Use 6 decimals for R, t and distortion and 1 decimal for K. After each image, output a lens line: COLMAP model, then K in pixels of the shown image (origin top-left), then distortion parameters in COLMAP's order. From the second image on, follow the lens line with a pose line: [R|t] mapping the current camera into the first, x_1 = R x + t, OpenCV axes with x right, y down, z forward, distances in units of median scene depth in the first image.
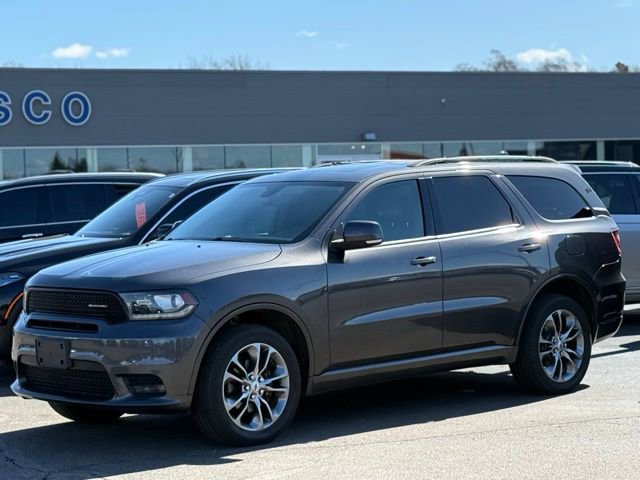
lens RADIAL K [[1543.1, 0, 320.0], [0, 1543.1, 240.0], [0, 0, 1]] dist [0.076258, 0.463972]
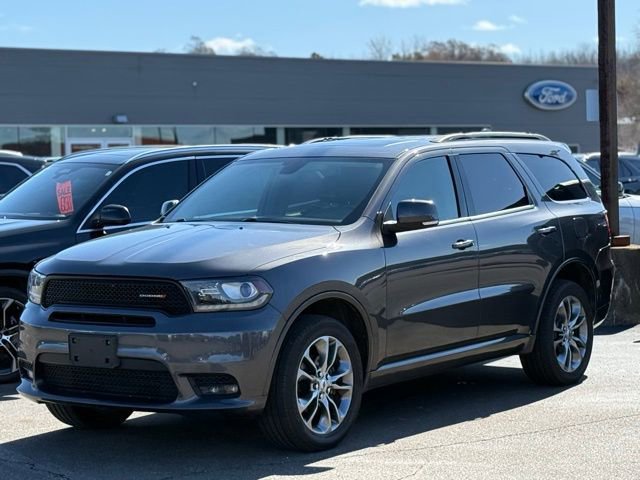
lens RADIAL K [[1543.1, 0, 320.0], [0, 1543.1, 240.0], [0, 0, 1]] dist [0.076258, 0.463972]
pose [[0.981123, -0.001453, 0.193379, -0.211322], [-0.000284, 0.999960, 0.008953, 0.002995], [-0.193384, -0.008839, 0.981083, 0.119874]]
